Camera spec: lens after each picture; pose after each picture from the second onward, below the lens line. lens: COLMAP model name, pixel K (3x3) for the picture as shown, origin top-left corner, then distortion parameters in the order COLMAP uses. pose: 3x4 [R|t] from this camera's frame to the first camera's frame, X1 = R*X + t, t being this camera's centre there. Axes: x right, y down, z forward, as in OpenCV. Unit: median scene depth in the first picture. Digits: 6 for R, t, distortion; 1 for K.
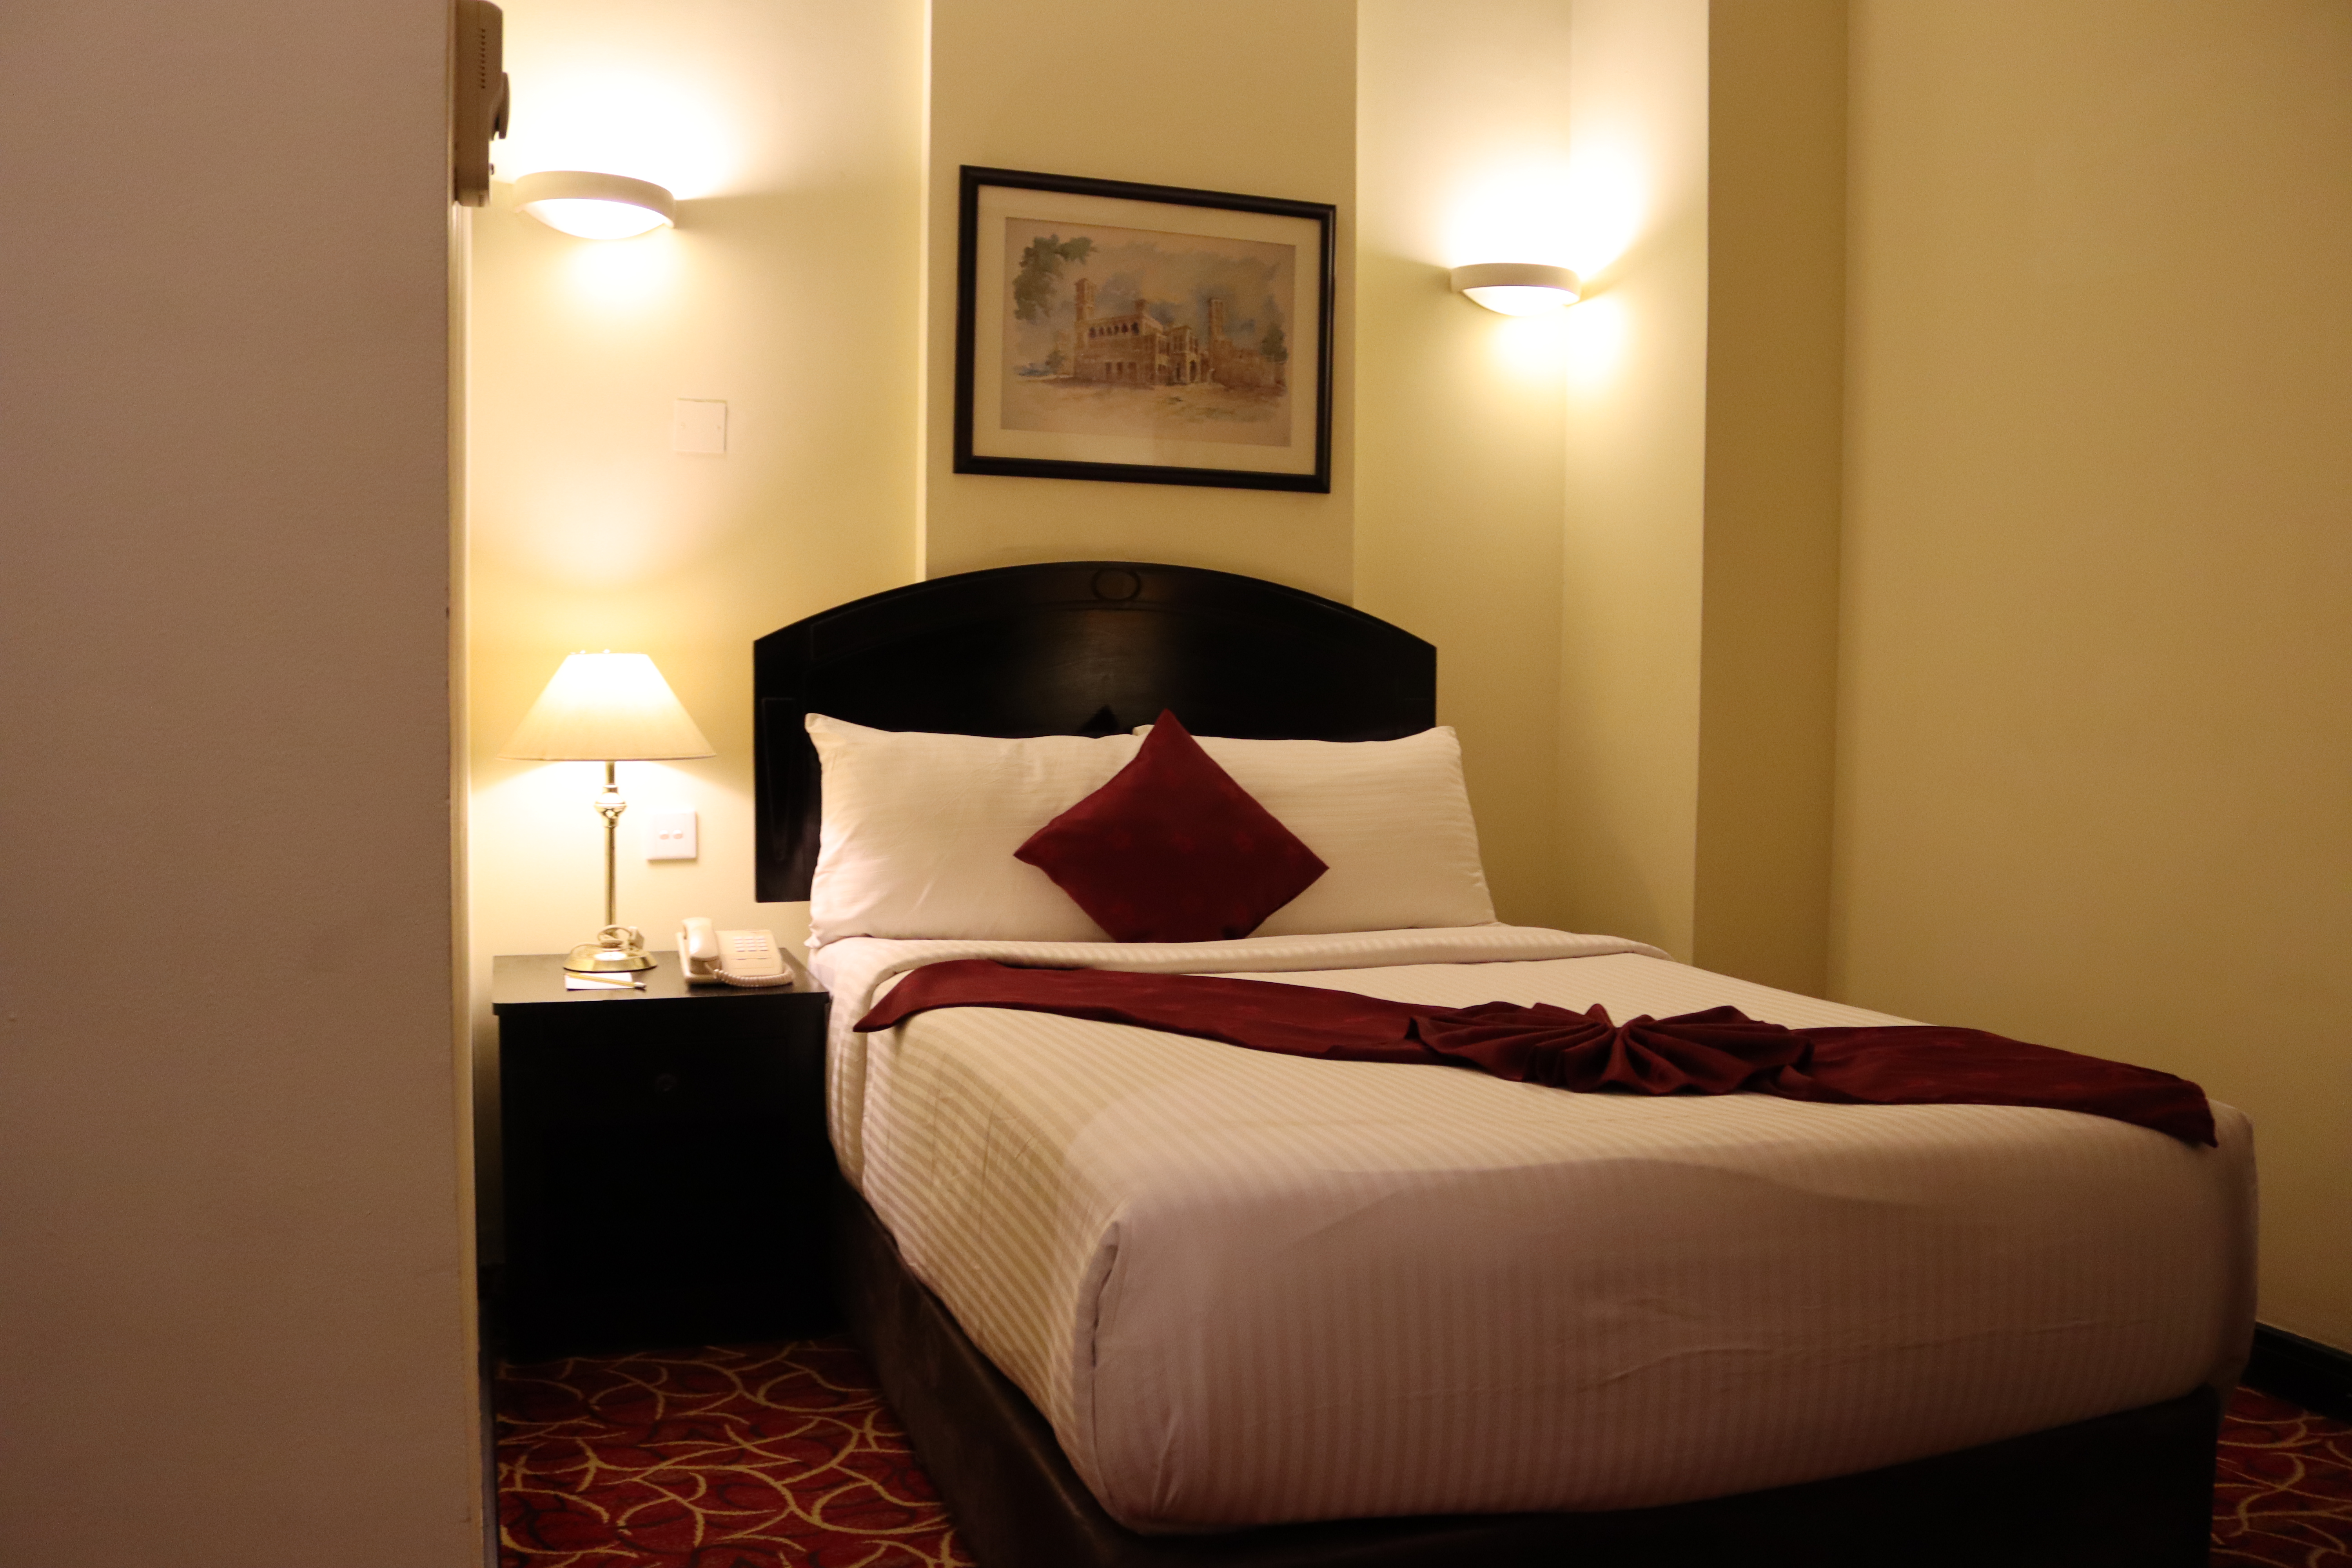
lens RADIAL K [[1957.2, 0, 1176.0], [0, 1957.2, 784.0], [0, 0, 1]] dist [-0.103540, -0.001277]
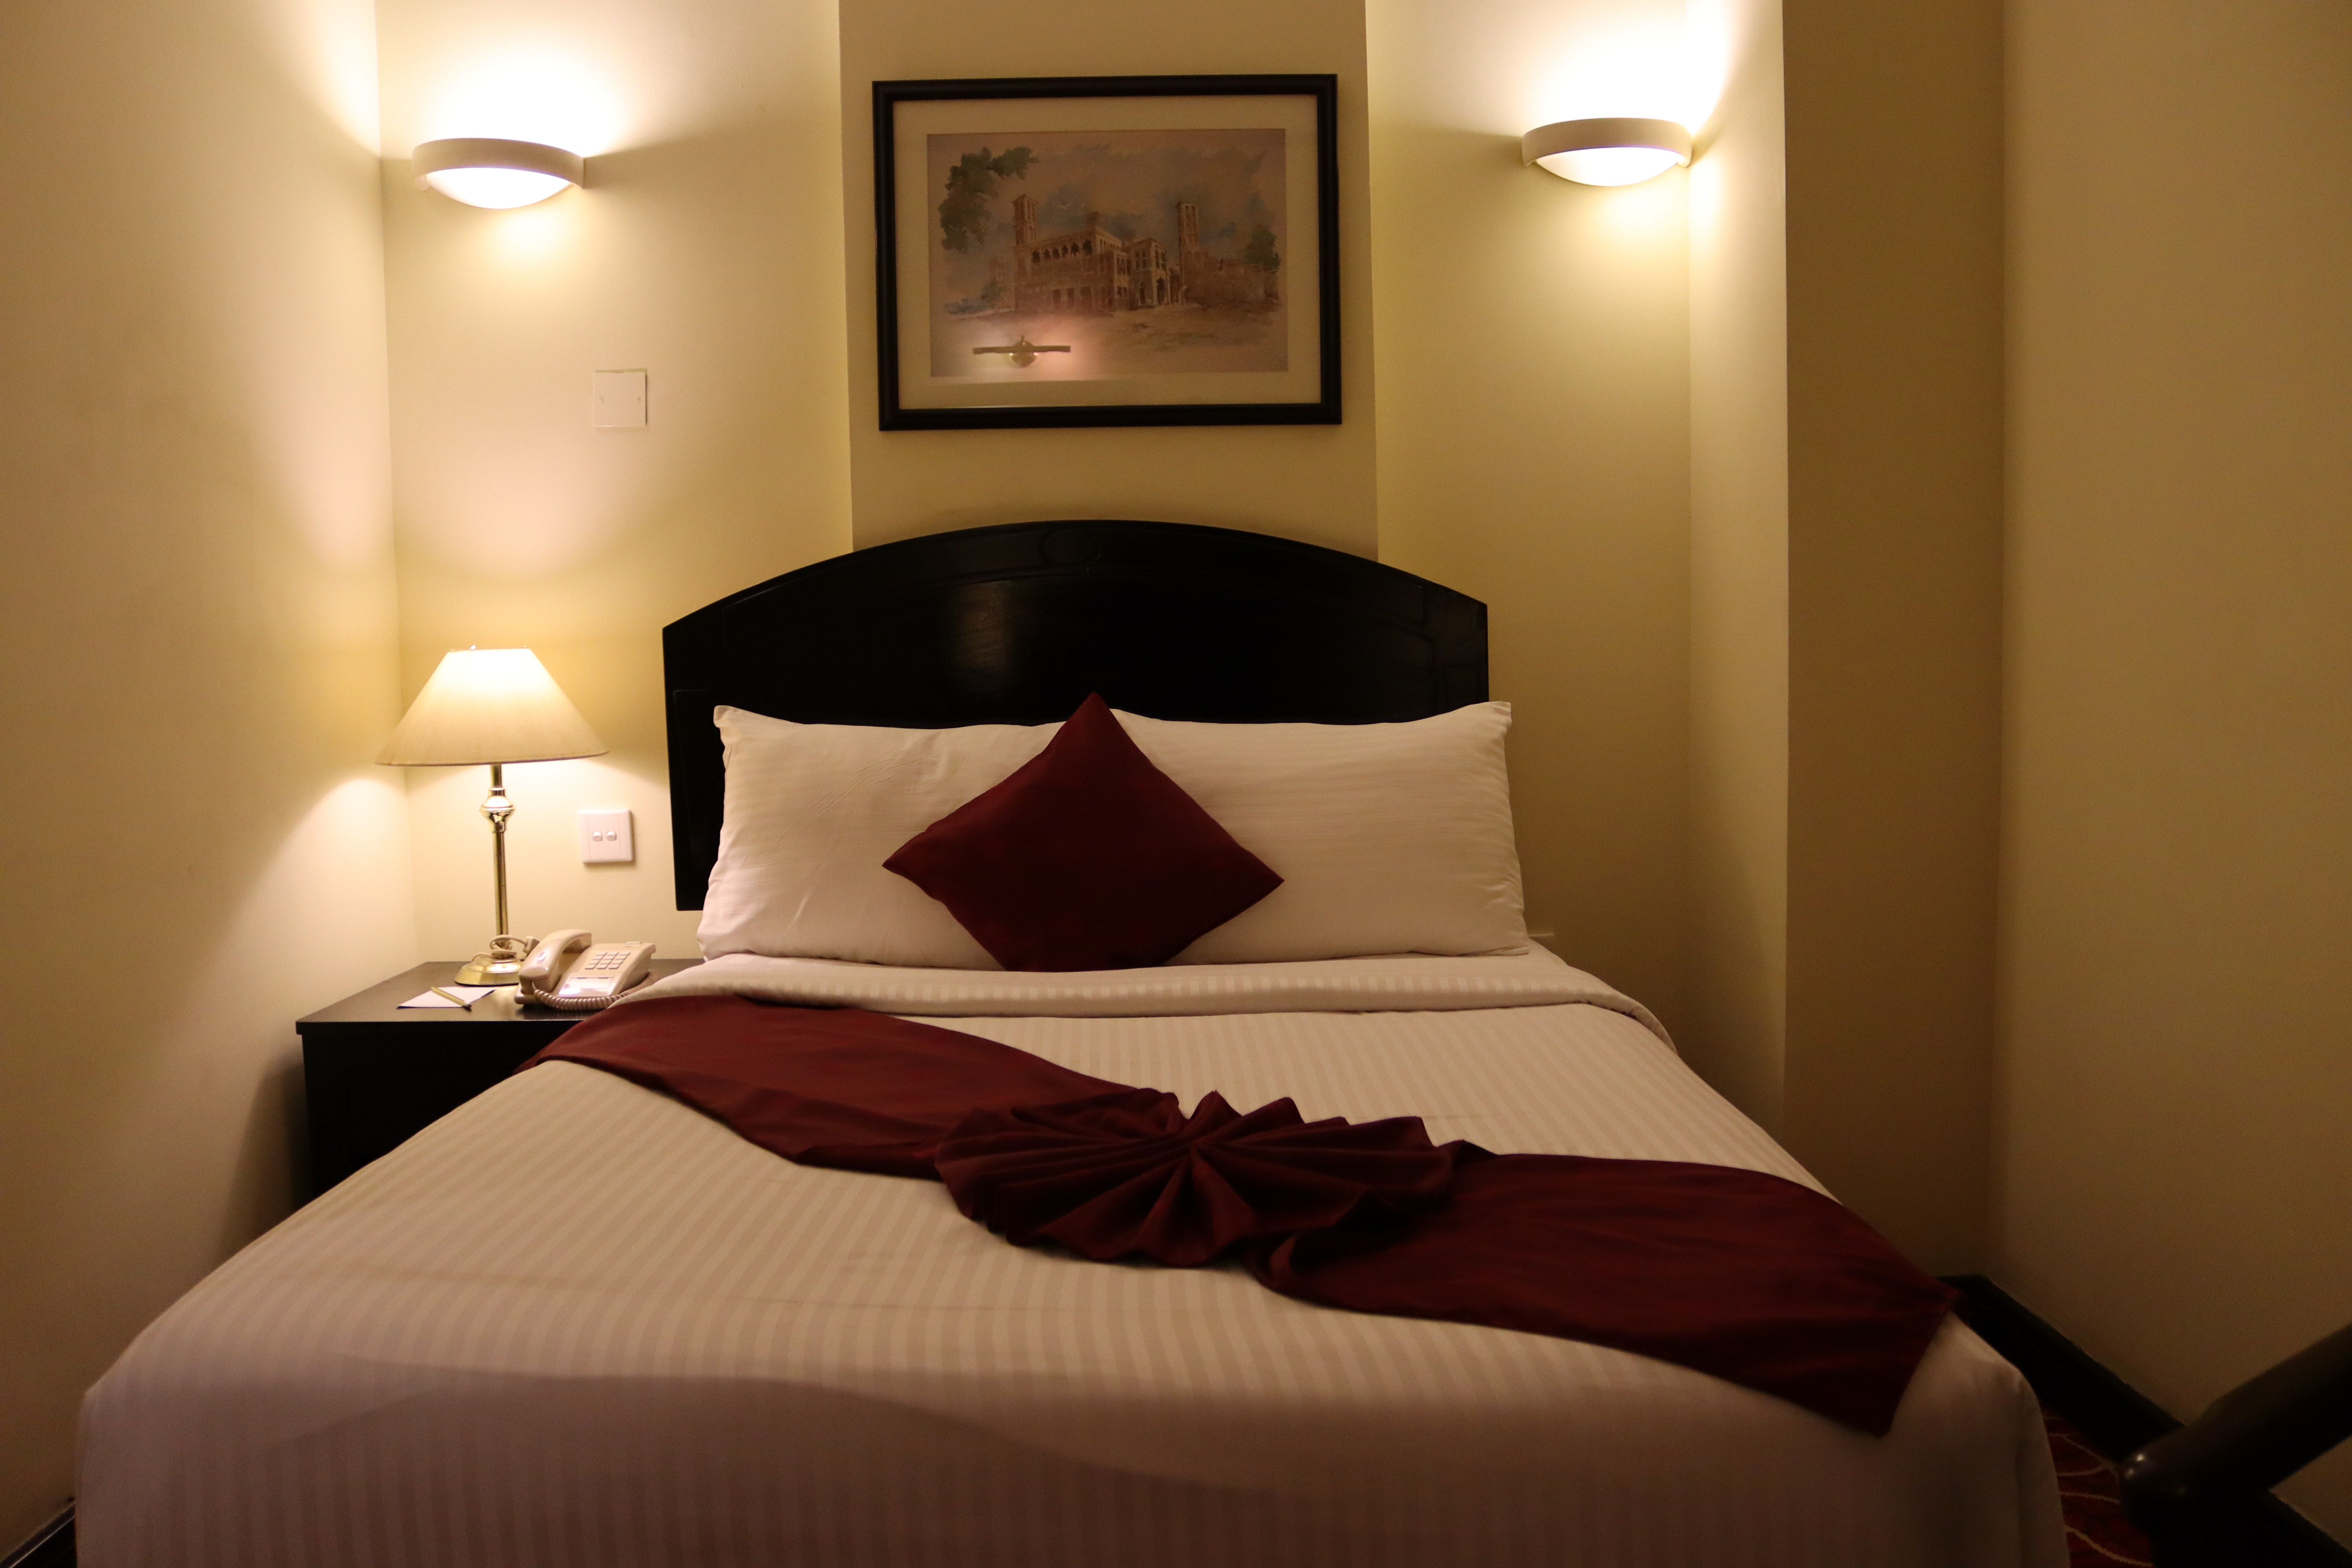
lens RADIAL K [[1957.2, 0, 1176.0], [0, 1957.2, 784.0], [0, 0, 1]] dist [-0.103540, -0.001277]
pose [[0.940785, -0.003515, -0.338987, 0.309728], [0.012749, 0.999606, 0.025017, -0.018776], [0.338765, -0.027857, 0.940459, 0.205291]]
